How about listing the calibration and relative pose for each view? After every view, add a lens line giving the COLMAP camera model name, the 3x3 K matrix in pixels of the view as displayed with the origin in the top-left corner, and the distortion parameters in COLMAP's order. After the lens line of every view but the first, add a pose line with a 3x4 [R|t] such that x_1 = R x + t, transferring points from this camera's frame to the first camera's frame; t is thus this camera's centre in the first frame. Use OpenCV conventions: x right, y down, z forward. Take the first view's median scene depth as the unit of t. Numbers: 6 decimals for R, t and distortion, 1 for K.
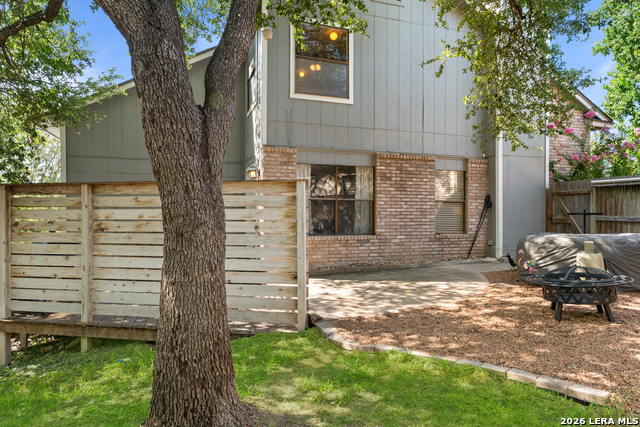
lens RADIAL K [[398.2, 0, 319.9], [0, 398.2, 213.1], [0, 0, 1]] dist [-0.001123, -0.000802]
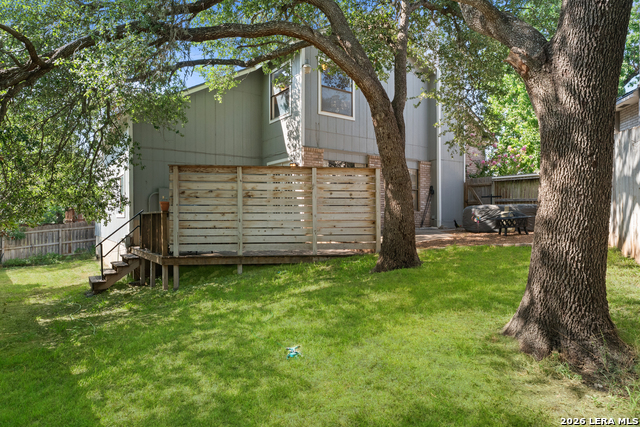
lens RADIAL K [[398.2, 0, 319.9], [0, 398.2, 214.3], [0, 0, 1]] dist [-0.001123, -0.000802]
pose [[0.959800, 0.000253, 0.280684, -0.471390], [0.000139, 0.999999, -0.001377, 0.075061], [-0.280684, 0.001361, 0.959799, -0.380842]]
